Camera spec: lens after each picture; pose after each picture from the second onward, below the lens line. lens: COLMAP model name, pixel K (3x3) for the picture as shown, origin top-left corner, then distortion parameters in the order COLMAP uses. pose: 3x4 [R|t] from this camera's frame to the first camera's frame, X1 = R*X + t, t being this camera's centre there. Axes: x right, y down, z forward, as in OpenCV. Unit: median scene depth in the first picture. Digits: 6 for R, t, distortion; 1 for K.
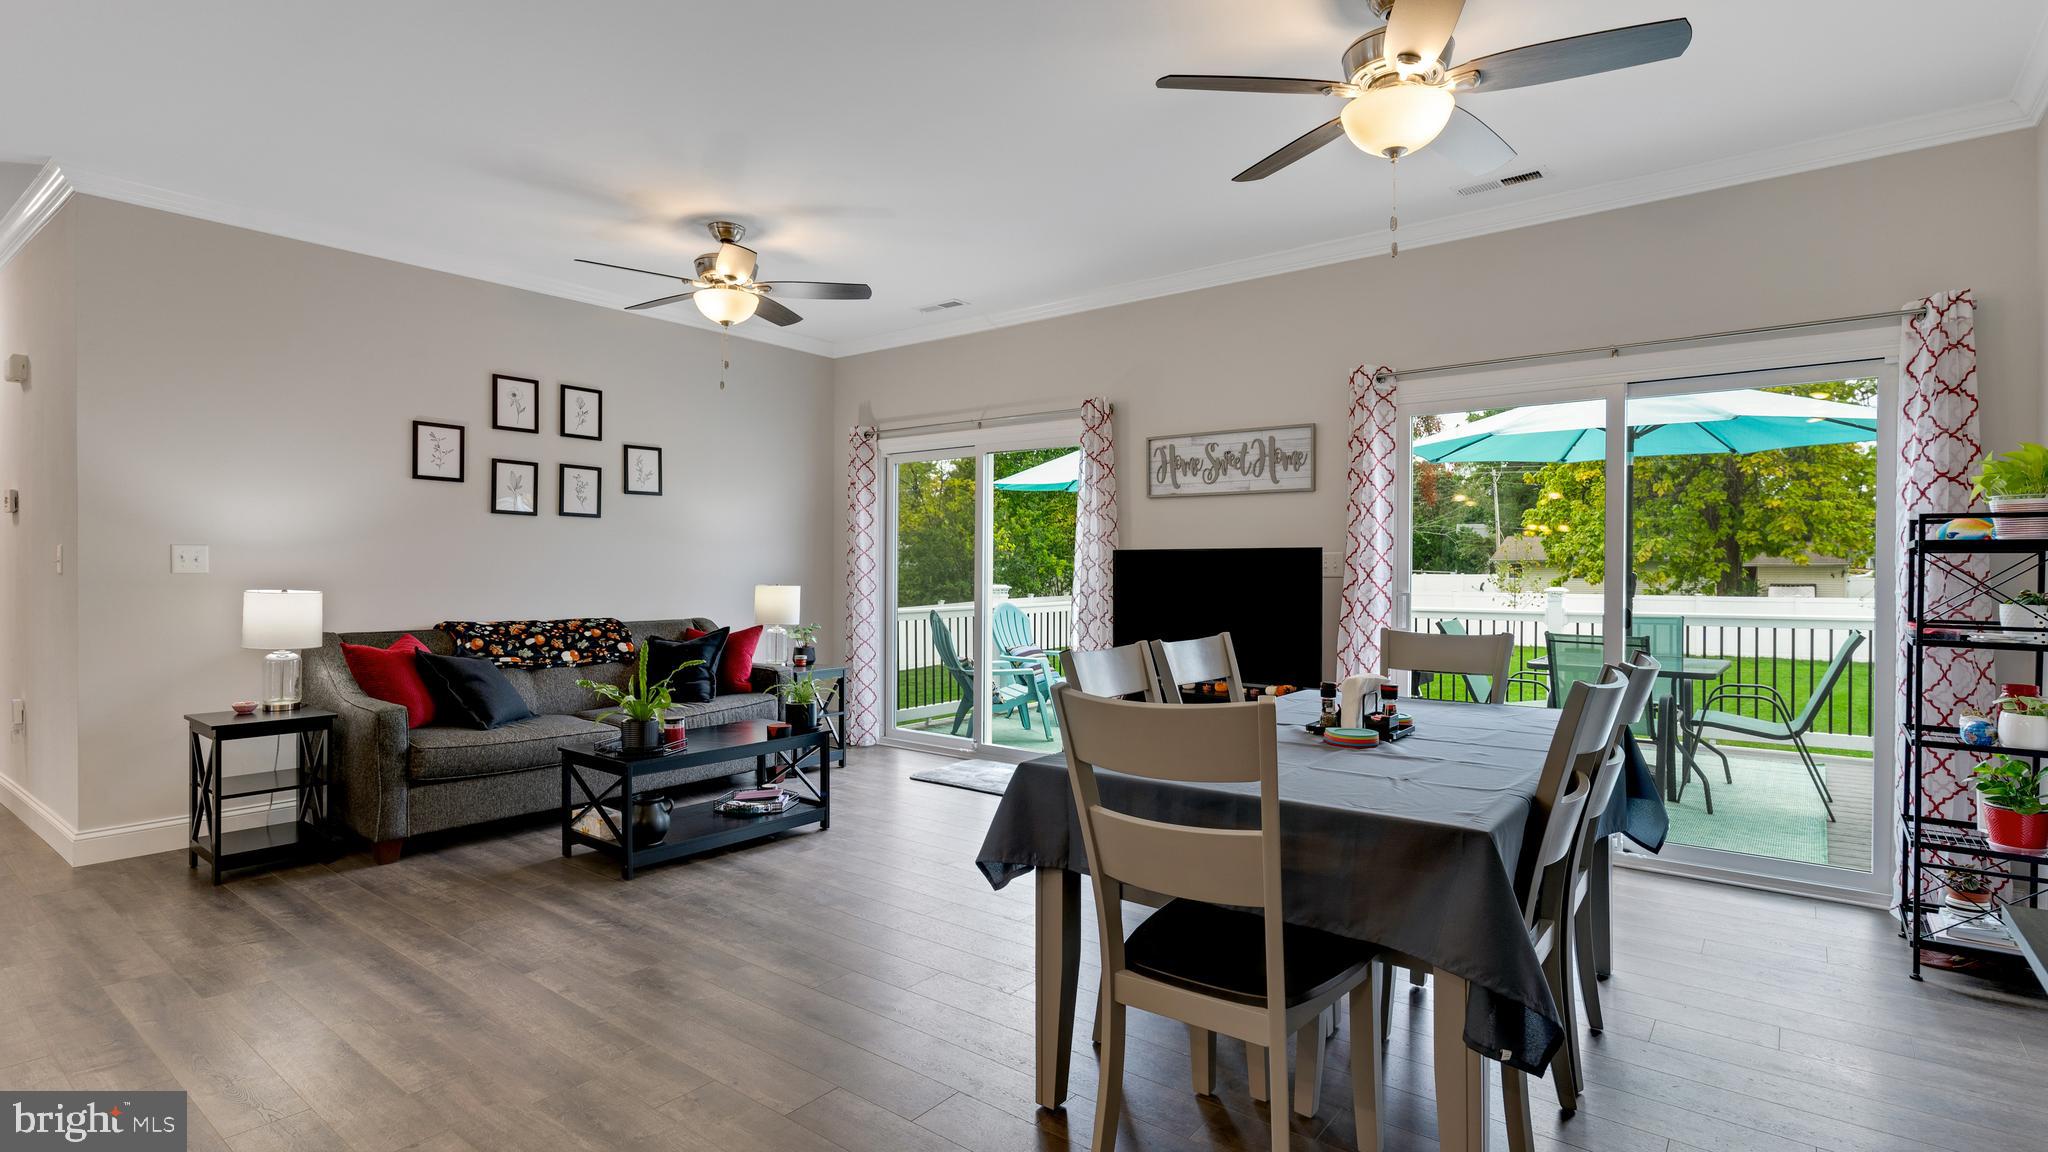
lens RADIAL K [[969.8, 0, 1024.0], [0, 969.8, 576.0], [0, 0, 1]] dist [-0.000302, -0.000062]
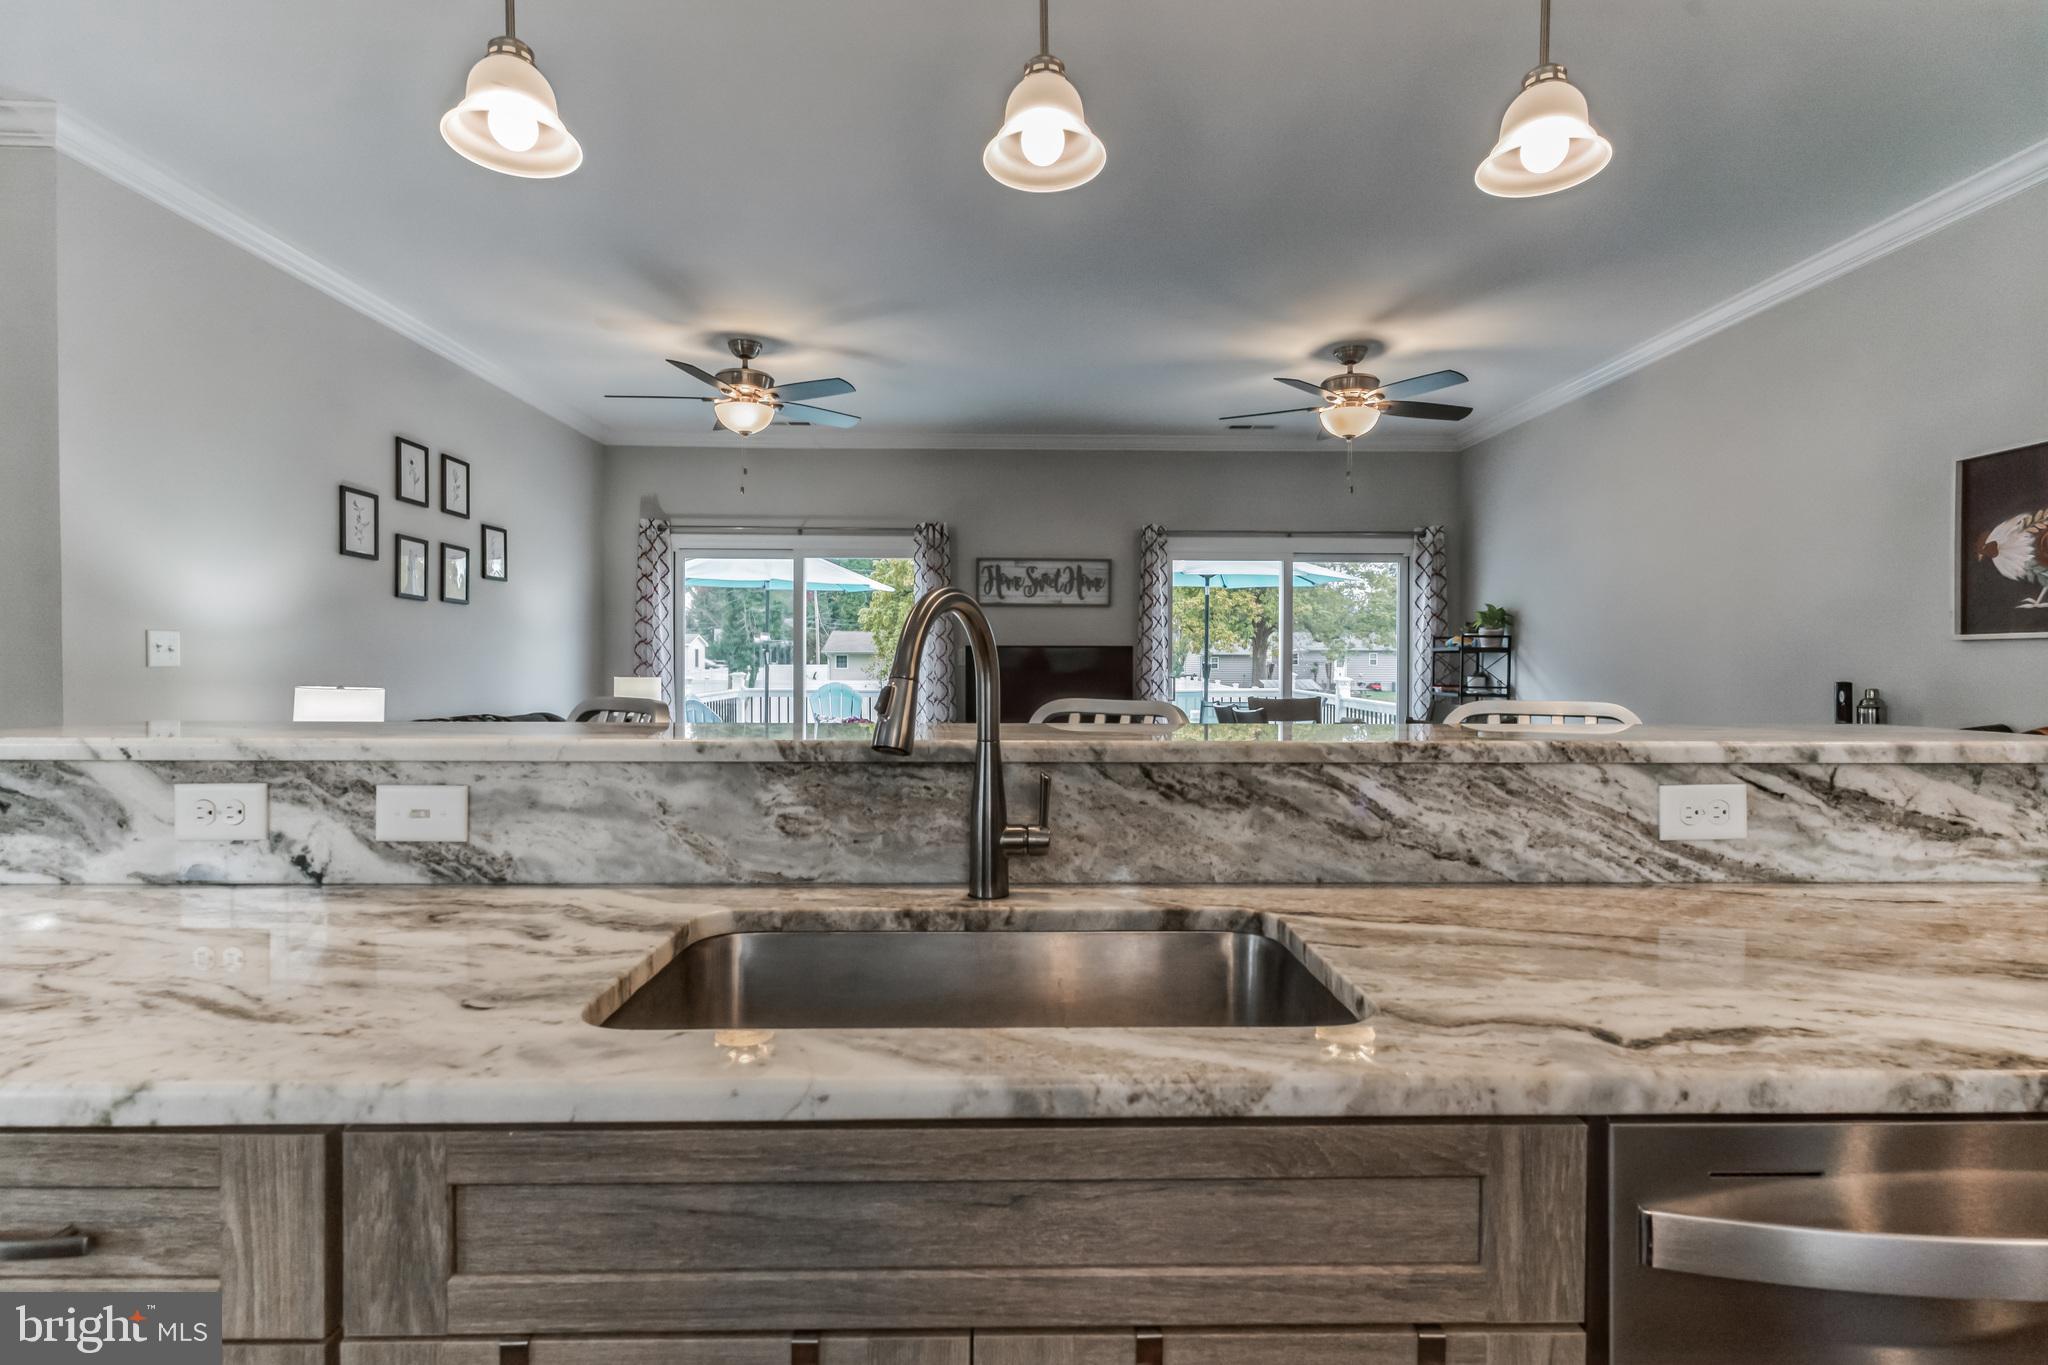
lens RADIAL K [[969.9, 0, 1008.0], [0, 969.9, 676.4], [0, 0, 1]] dist [0.002194, 0.000065]
pose [[0.779515, -0.010673, 0.626293, -0.665212], [0.004459, 0.999924, 0.011491, -0.000559], [-0.626368, -0.006165, 0.779503, -0.026051]]
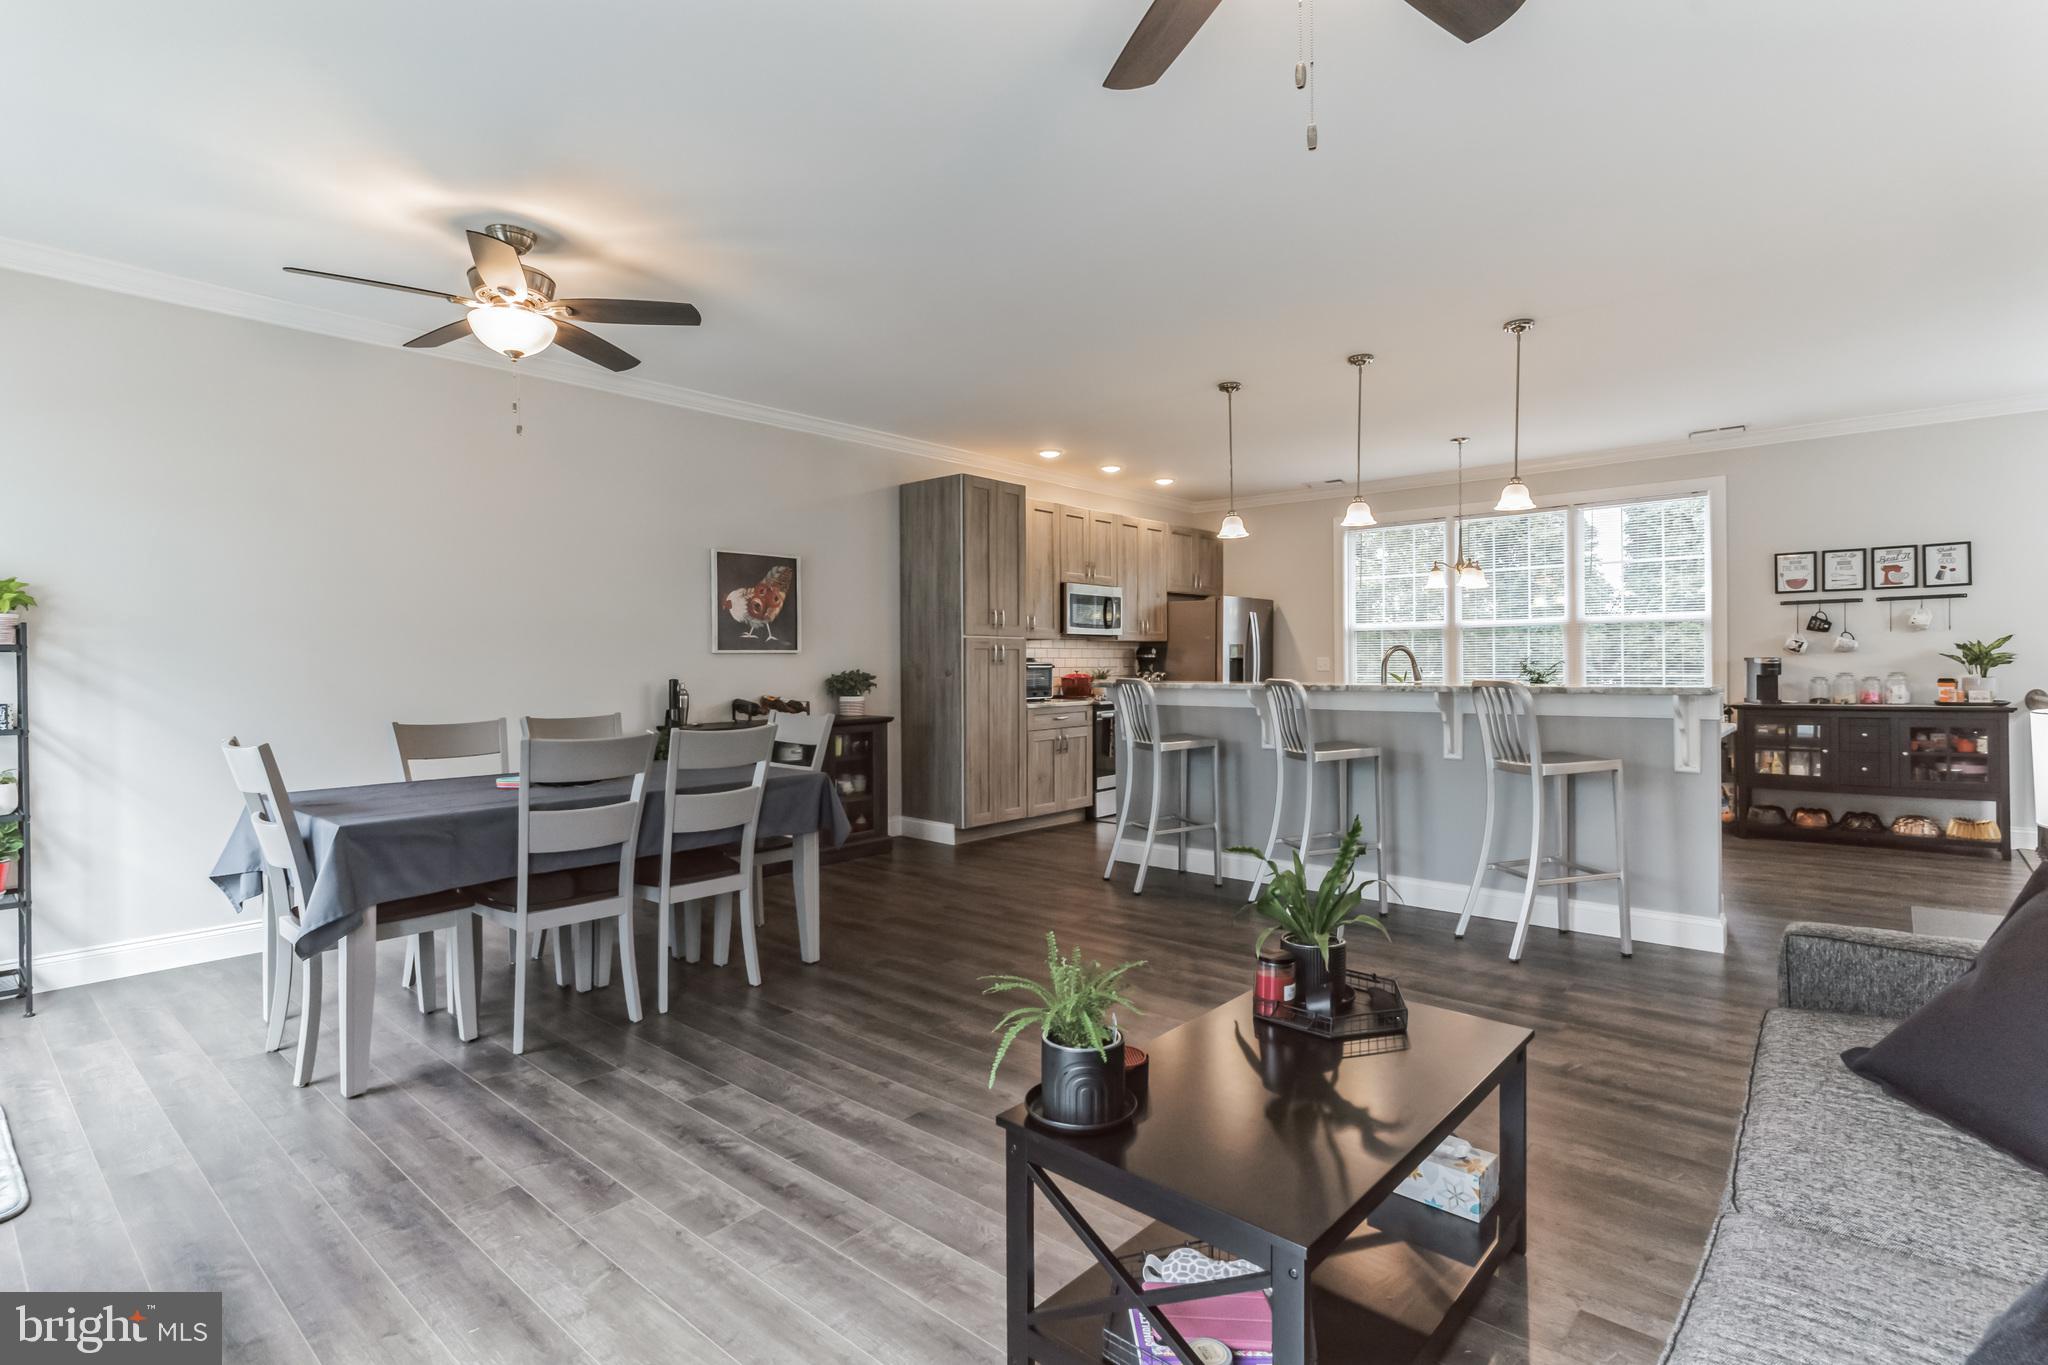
lens RADIAL K [[982.4, 0, 1015.7], [0, 982.4, 673.3], [0, 0, 1]] dist [0.001640, 0.000285]
pose [[-0.998683, 0.003760, 0.051172, -0.195725], [0.004700, 0.999822, 0.018279, -0.009886], [-0.051094, 0.018495, -0.998523, 1.167901]]
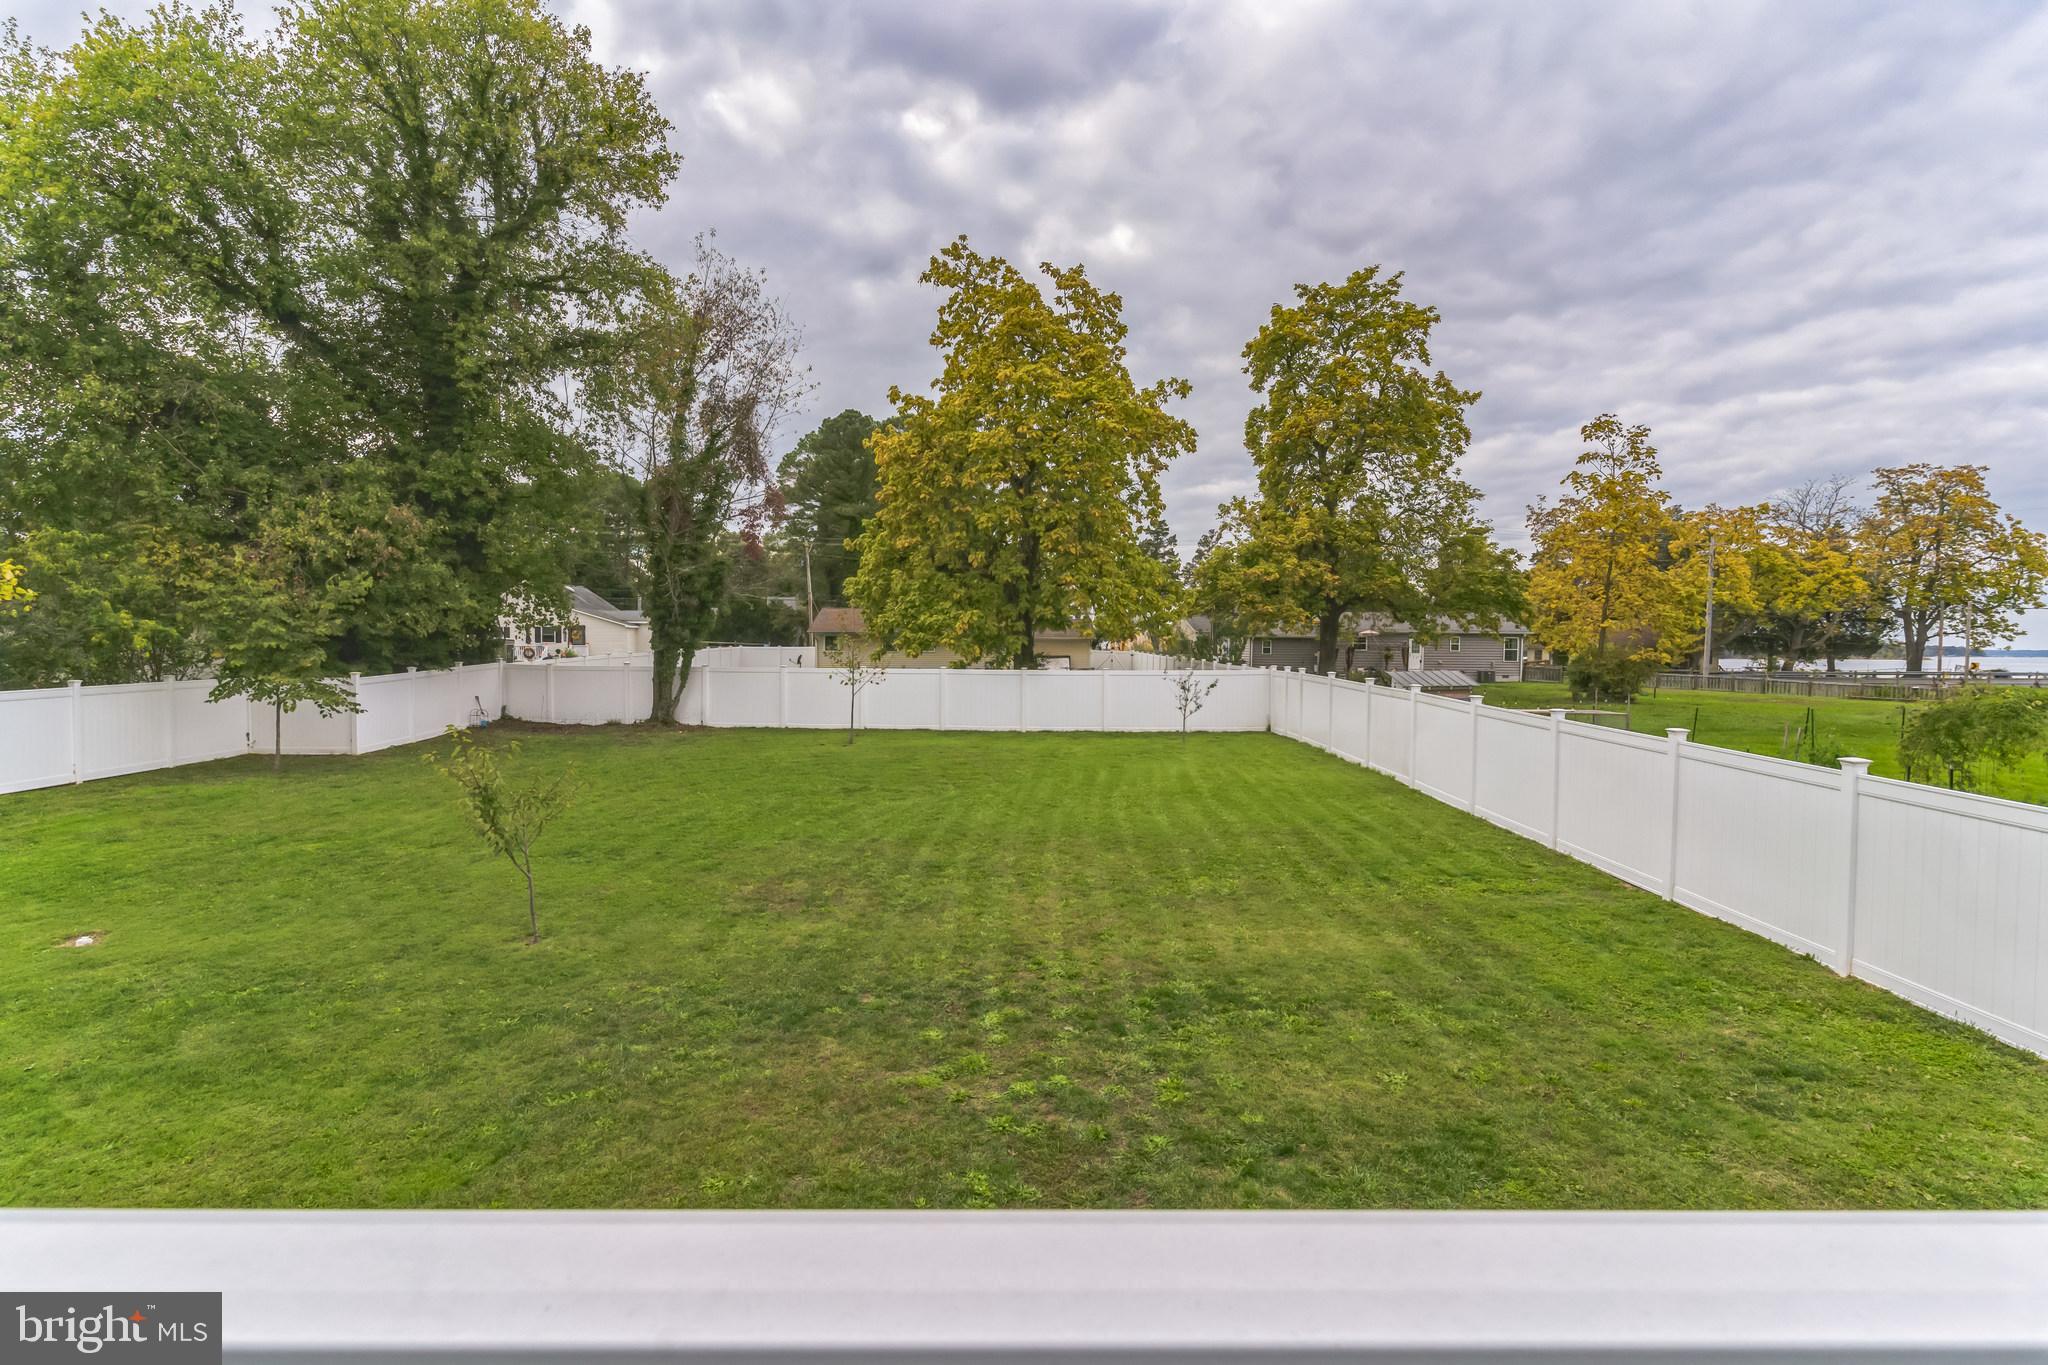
lens RADIAL K [[976.7, 0, 1024.0], [0, 976.7, 682.5], [0, 0, 1]] dist [-0.000110, -0.000005]
pose [[0.778351, -0.020729, 0.627488, 0.584358], [-0.001071, 0.999410, 0.034343, 0.001709], [-0.627829, -0.027403, 0.777869, 1.589426]]
